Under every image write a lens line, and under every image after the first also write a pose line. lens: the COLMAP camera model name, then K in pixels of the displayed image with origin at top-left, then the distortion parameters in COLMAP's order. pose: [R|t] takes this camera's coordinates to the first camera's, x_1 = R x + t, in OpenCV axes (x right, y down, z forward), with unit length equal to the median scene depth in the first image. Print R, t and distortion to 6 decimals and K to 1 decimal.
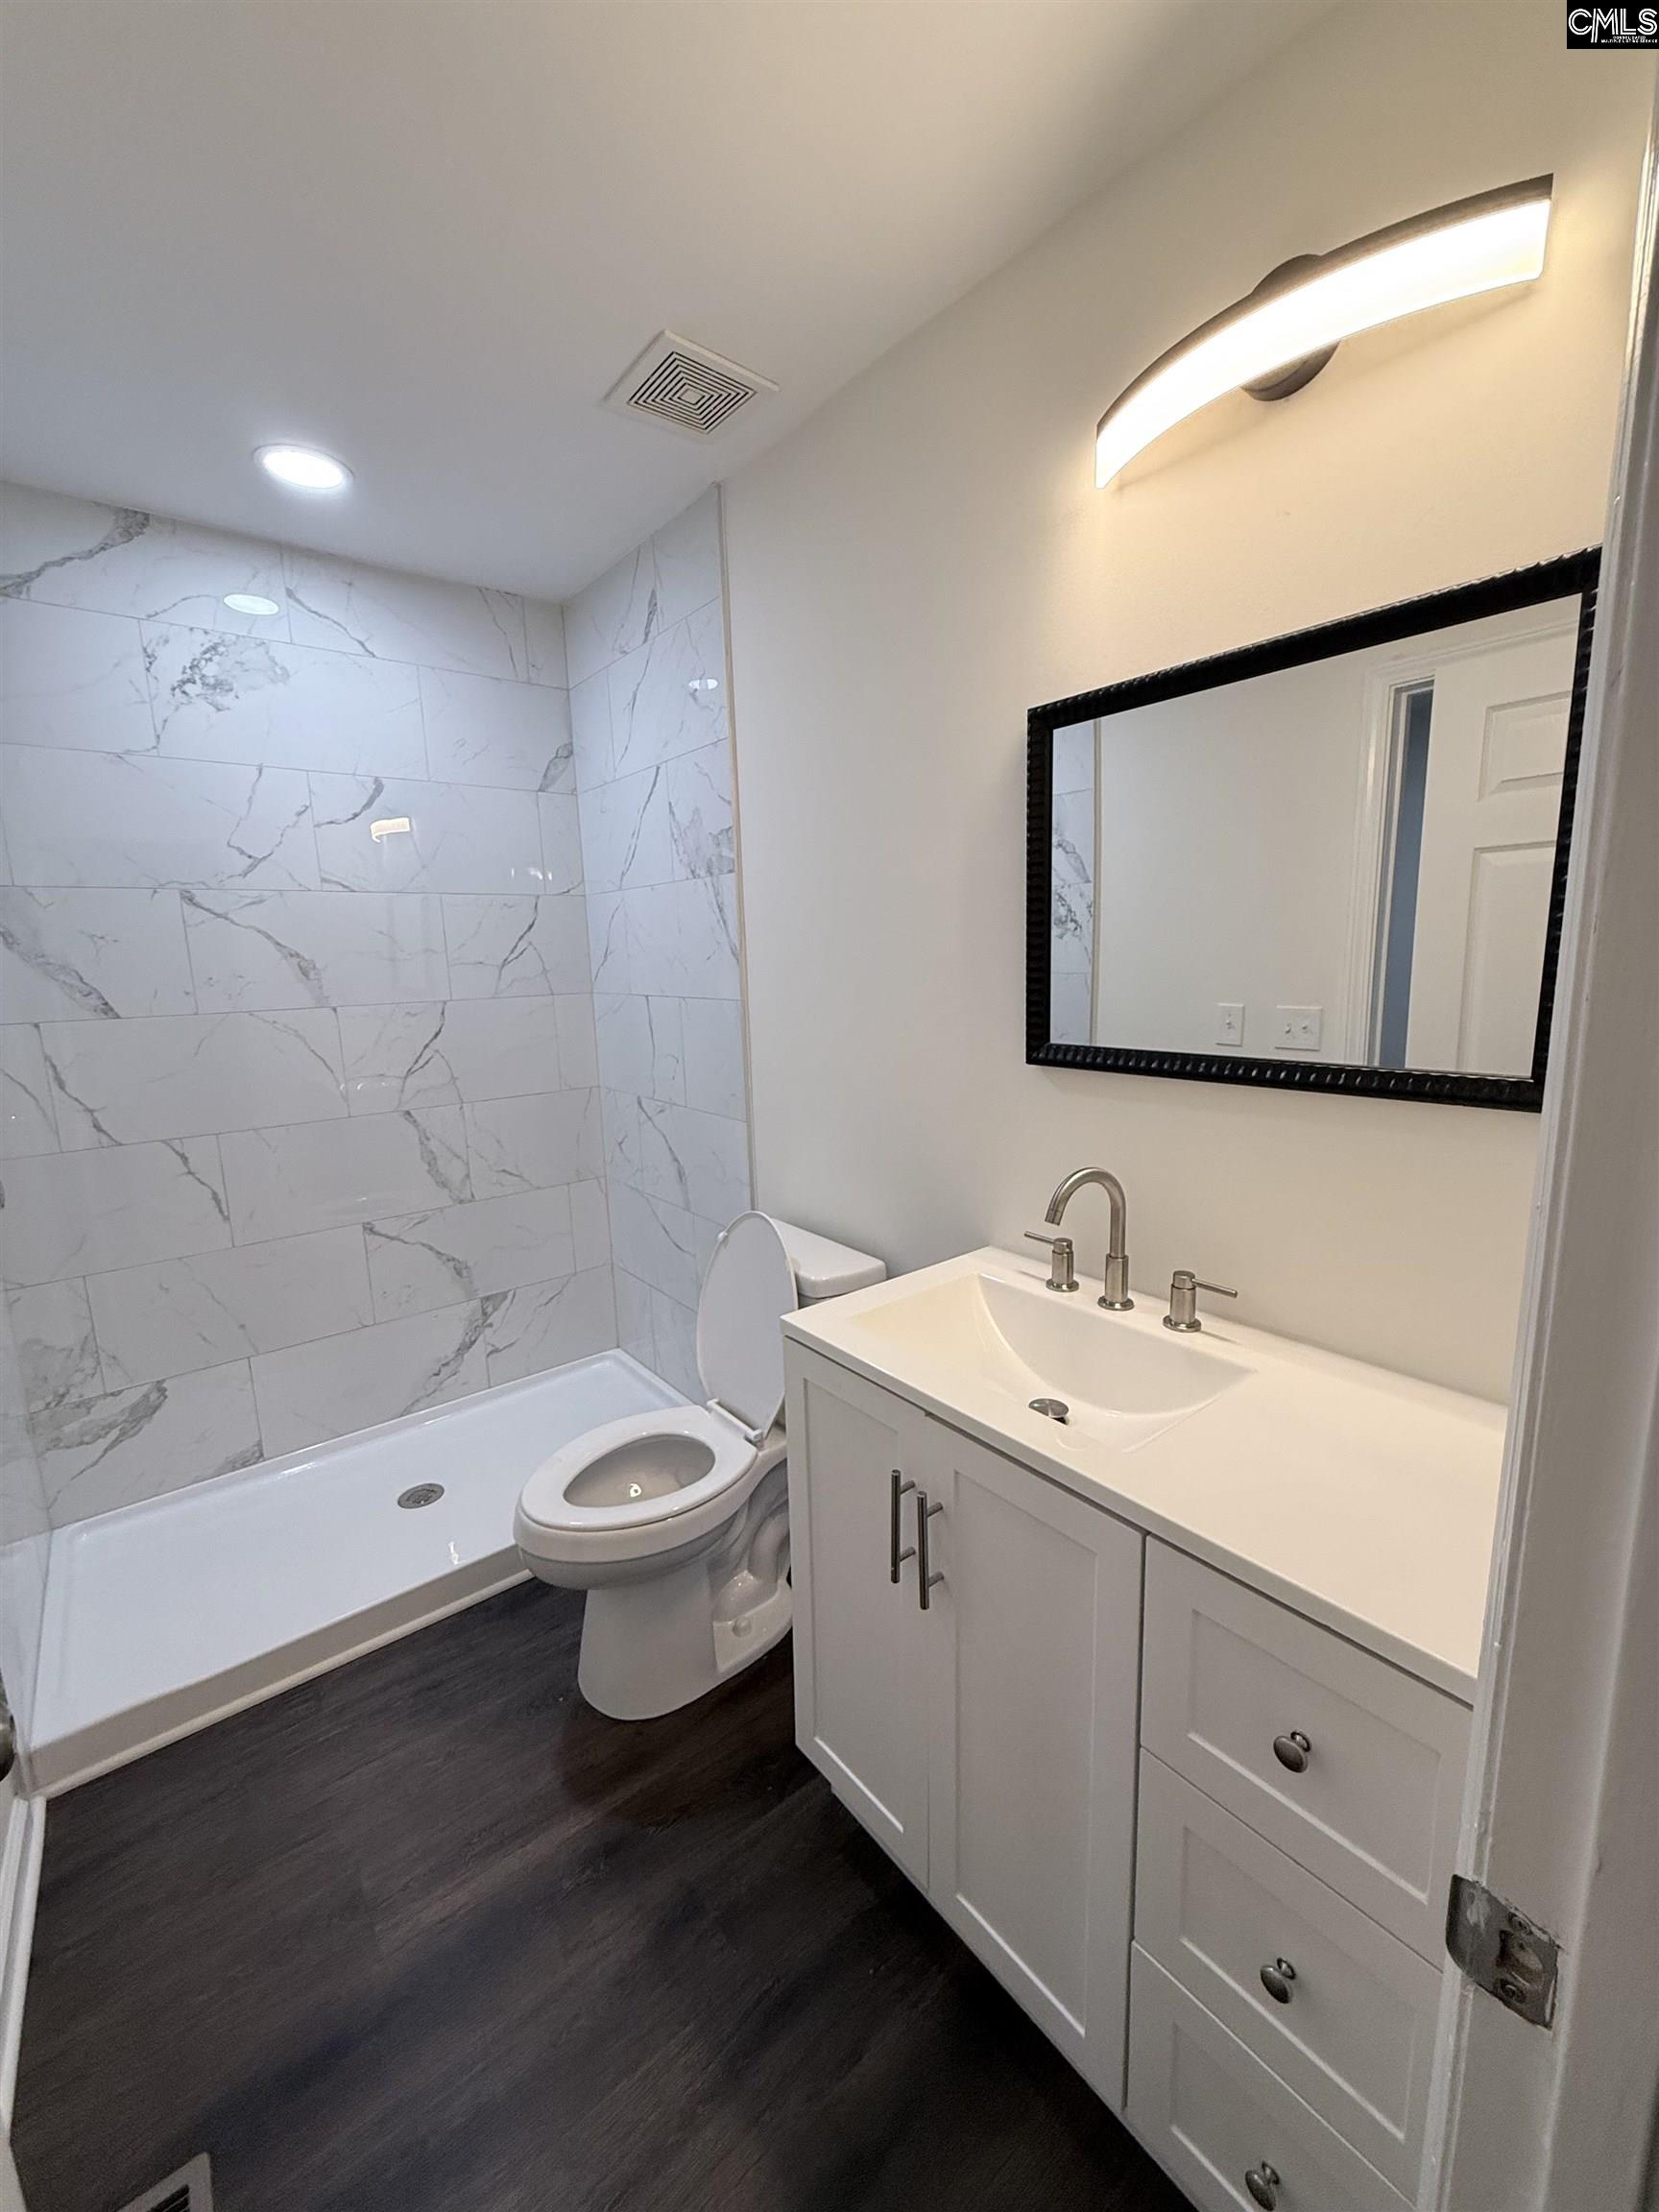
lens RADIAL K [[881.2, 0, 833.9], [0, 881.2, 1110.3], [0, 0, 1]] dist [0.000550, 0.000420]
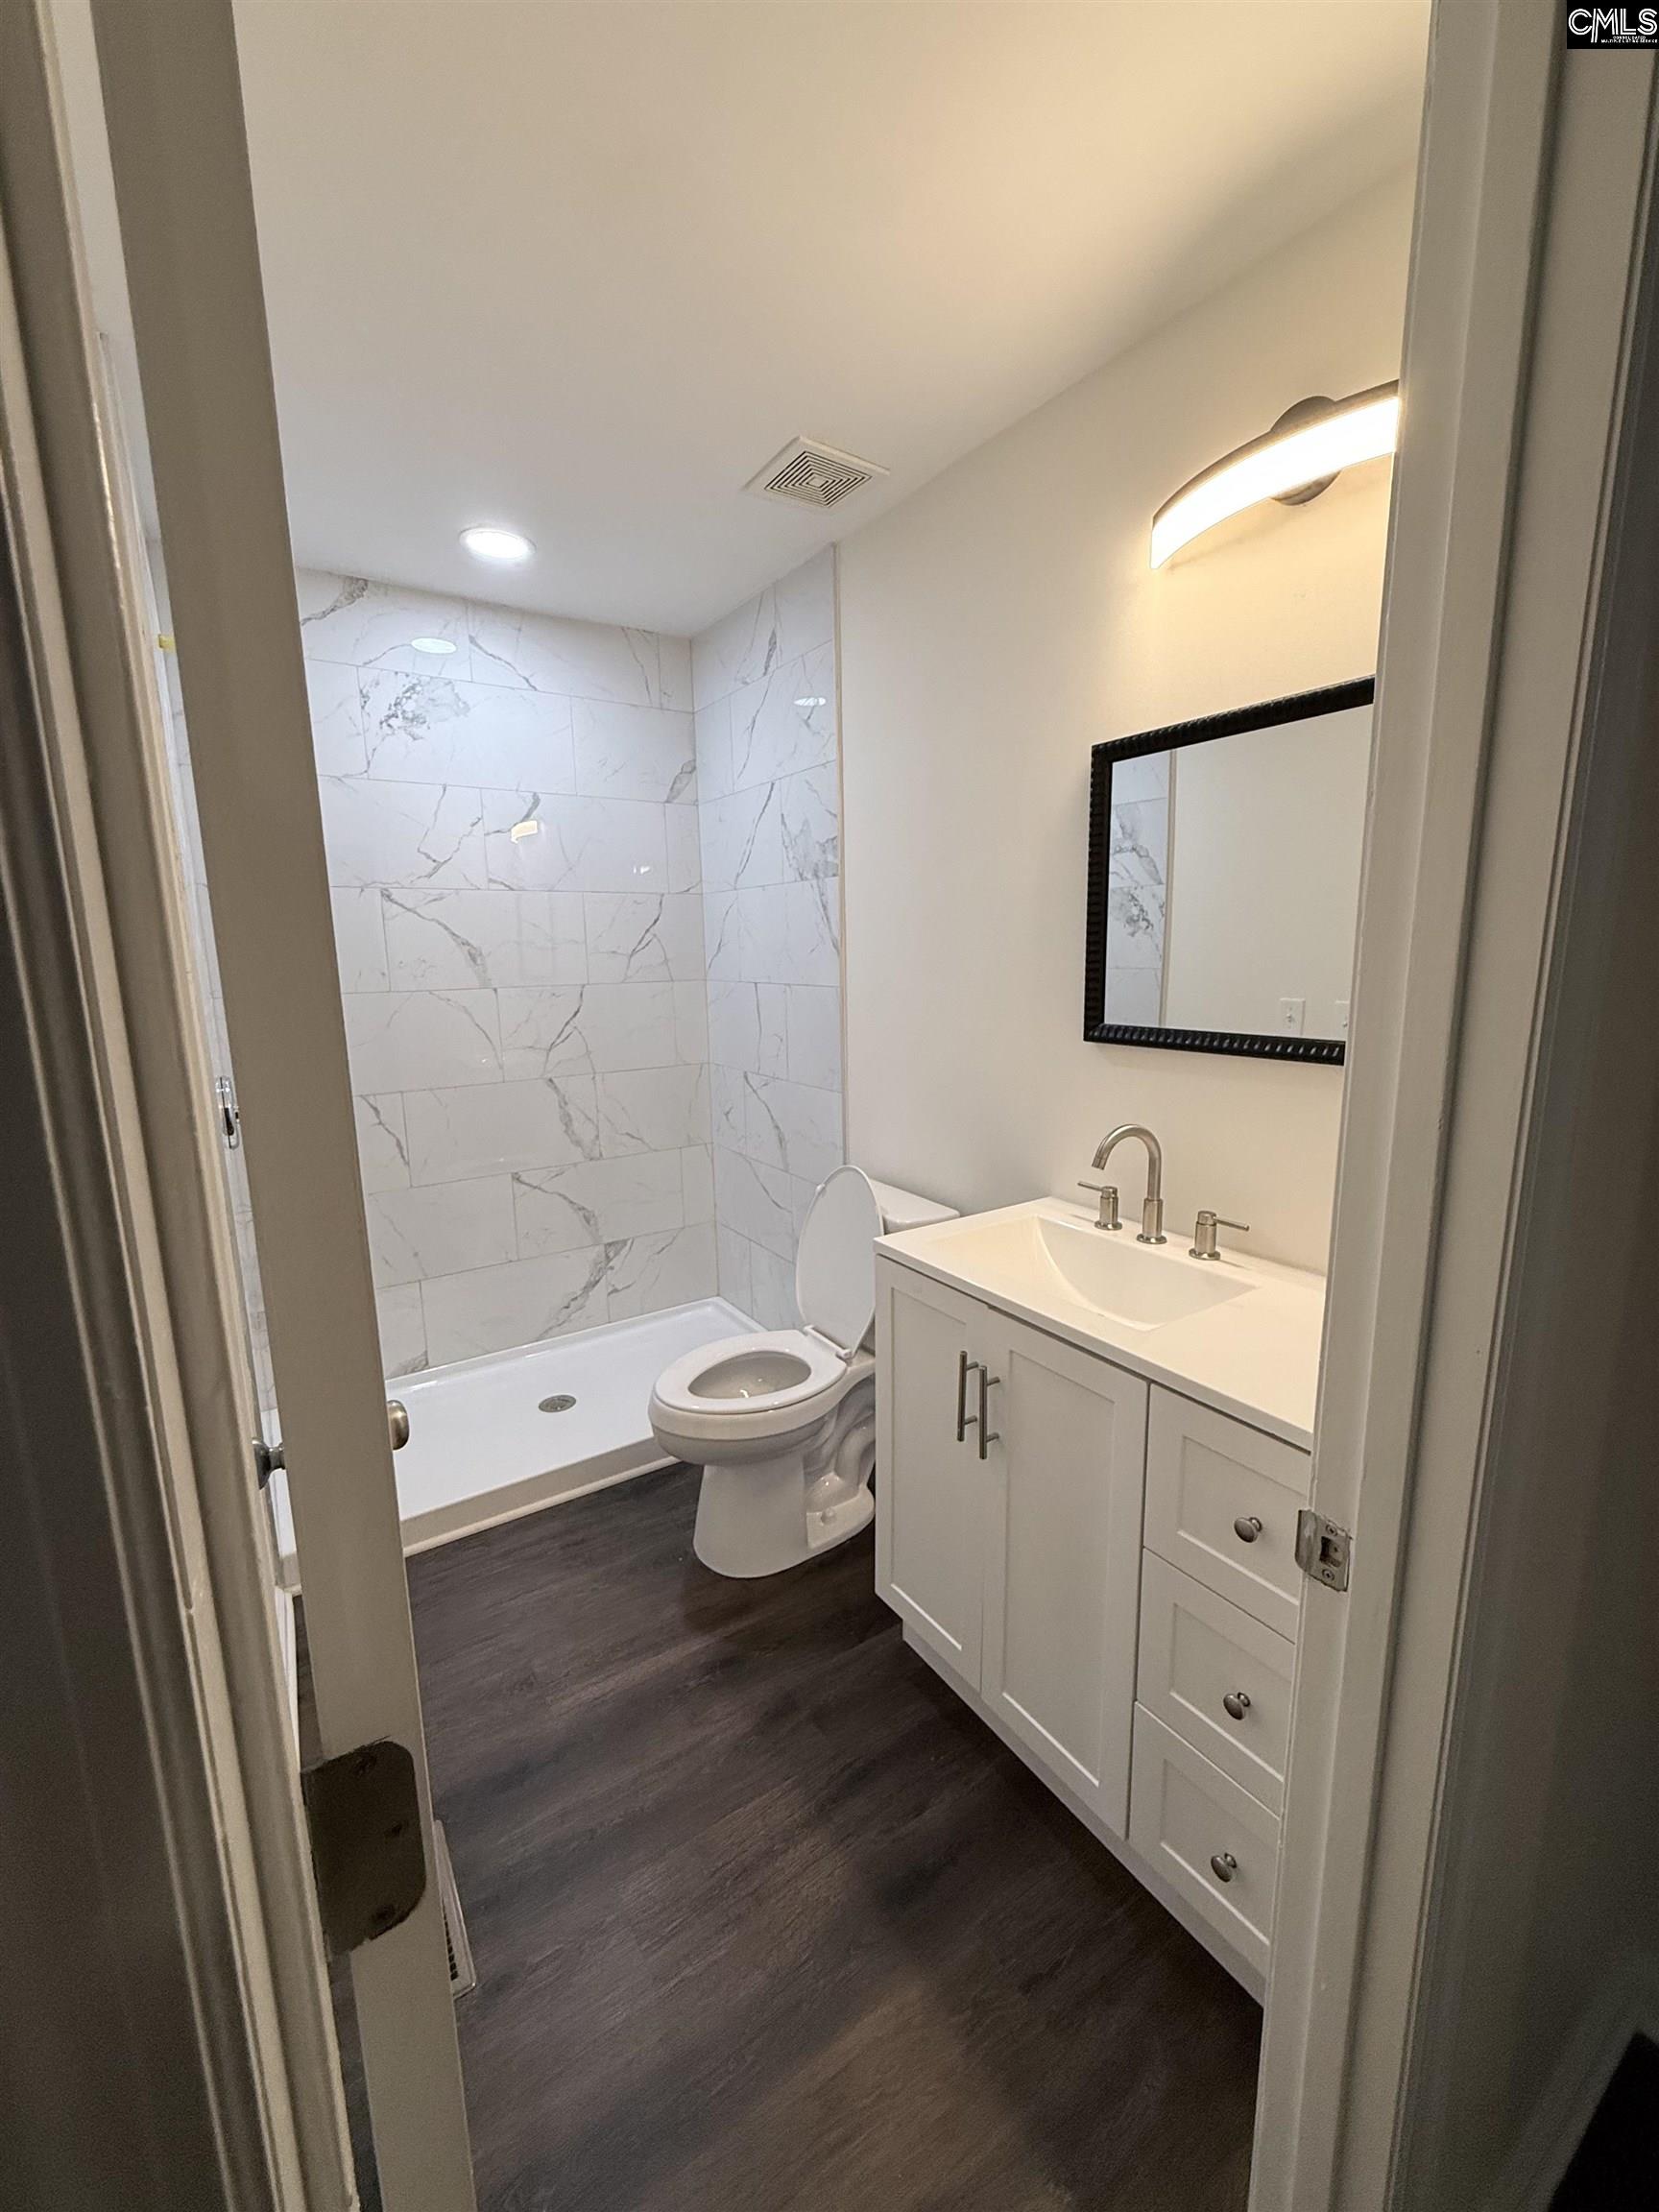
lens RADIAL K [[881.2, 0, 833.5], [0, 881.2, 1108.8], [0, 0, 1]] dist [0.000550, 0.000420]
pose [[0.995605, 0.027757, -0.089443, -0.009801], [-0.027414, 0.999611, 0.005068, 0.041974], [0.089549, -0.002594, 0.995979, -0.217951]]
